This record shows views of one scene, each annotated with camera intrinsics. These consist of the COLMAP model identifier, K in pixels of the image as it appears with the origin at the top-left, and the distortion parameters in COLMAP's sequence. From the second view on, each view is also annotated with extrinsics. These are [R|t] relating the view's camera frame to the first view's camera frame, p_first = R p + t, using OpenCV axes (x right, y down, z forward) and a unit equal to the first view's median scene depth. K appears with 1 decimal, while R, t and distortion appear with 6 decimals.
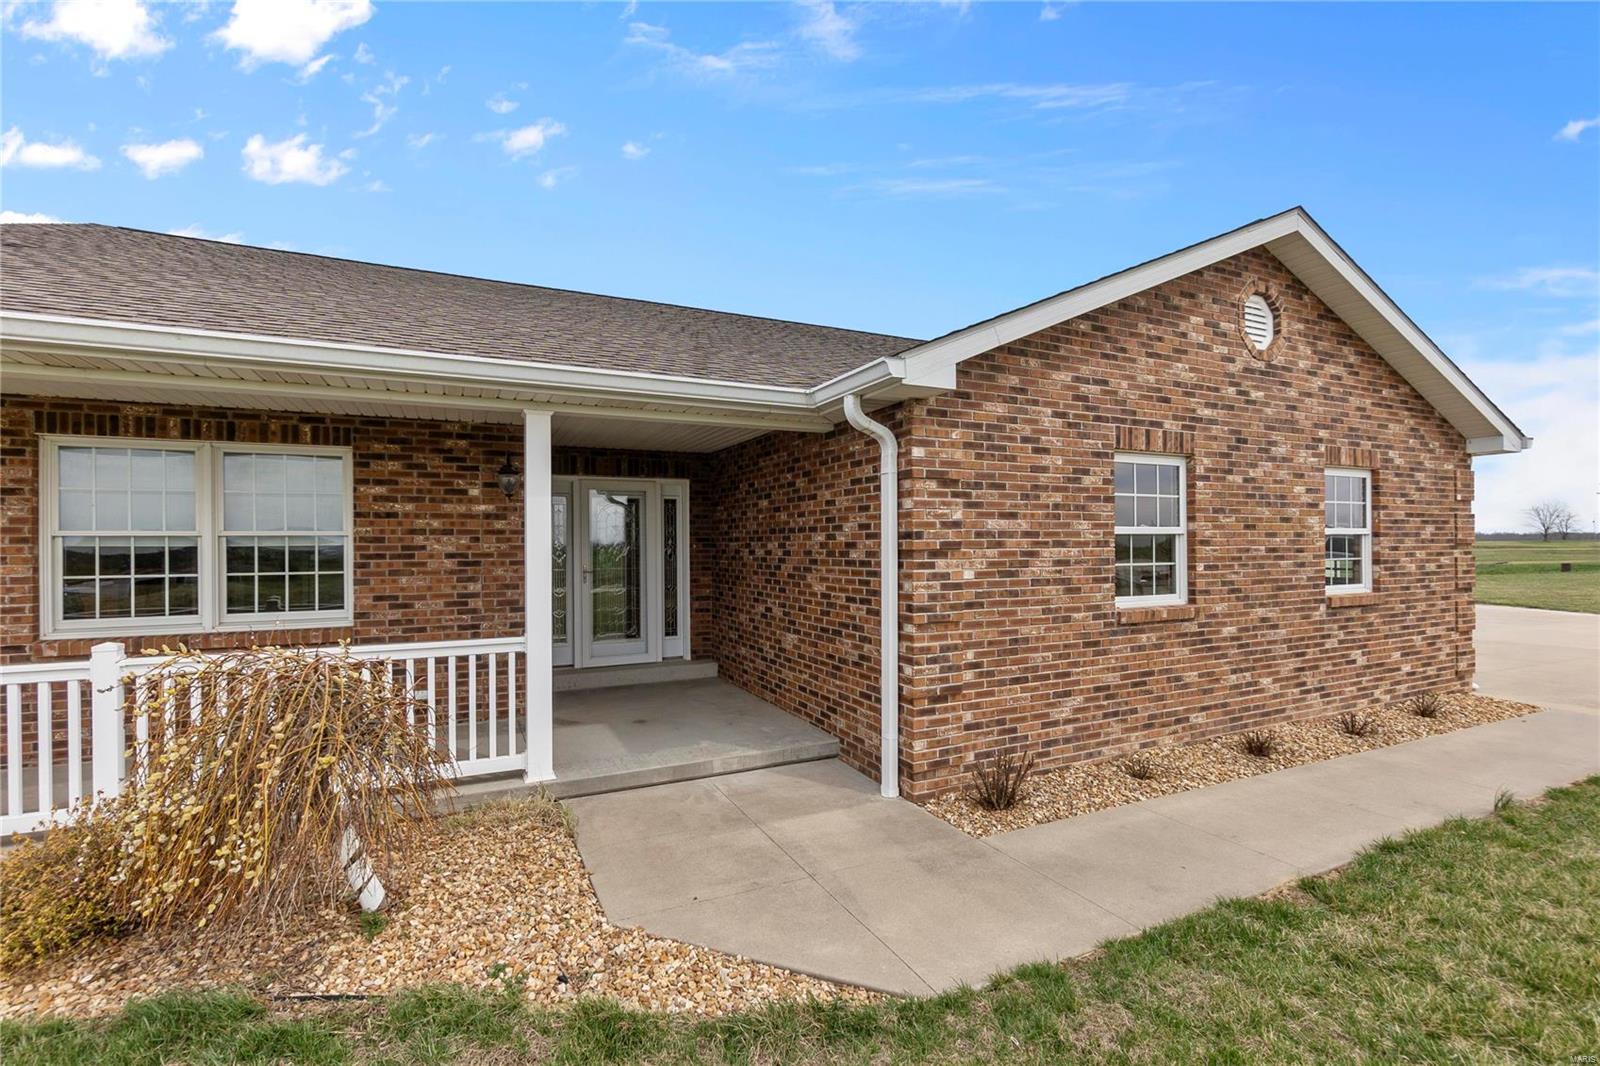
lens RADIAL K [[695.1, 0, 781.0], [0, 695.1, 535.3], [0, 0, 1]] dist [0.000123, 0.000153]
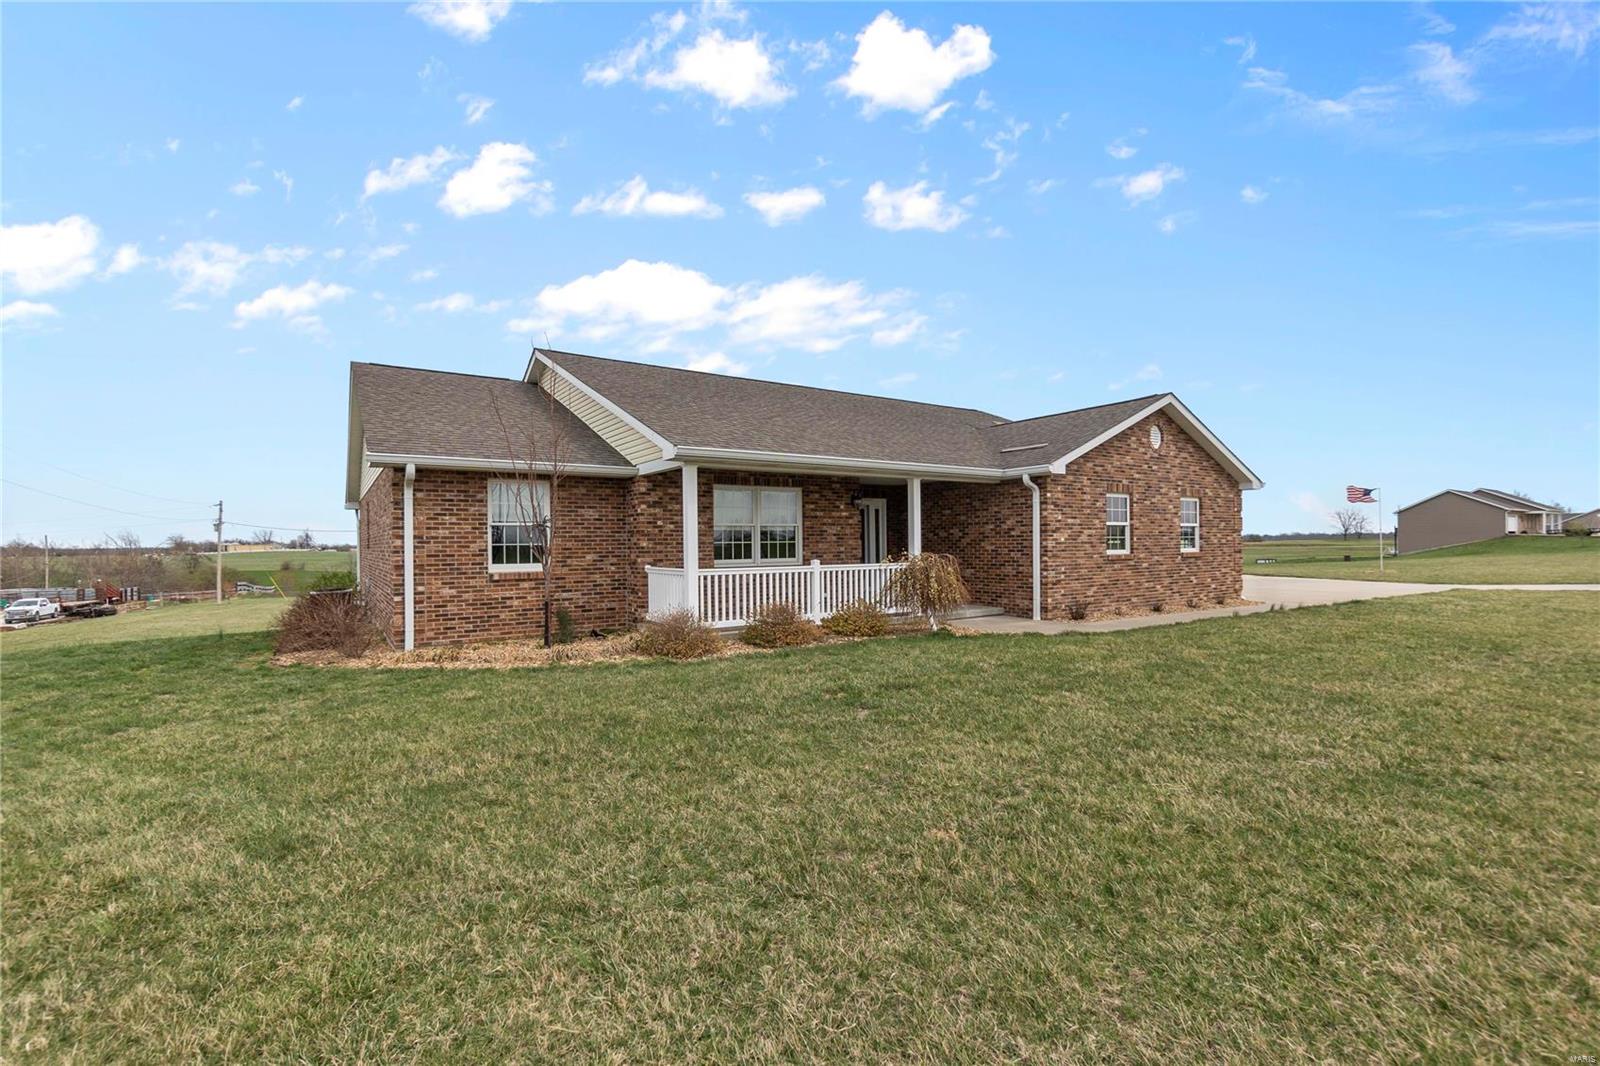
lens RADIAL K [[695.1, 0, 781.0], [0, 695.1, 535.3], [0, 0, 1]] dist [0.000123, 0.000153]
pose [[0.989418, -0.001781, 0.145082, -0.999110], [0.002102, 0.999996, -0.002059, 0.036395], [-0.145077, 0.002342, 0.989418, -1.260067]]
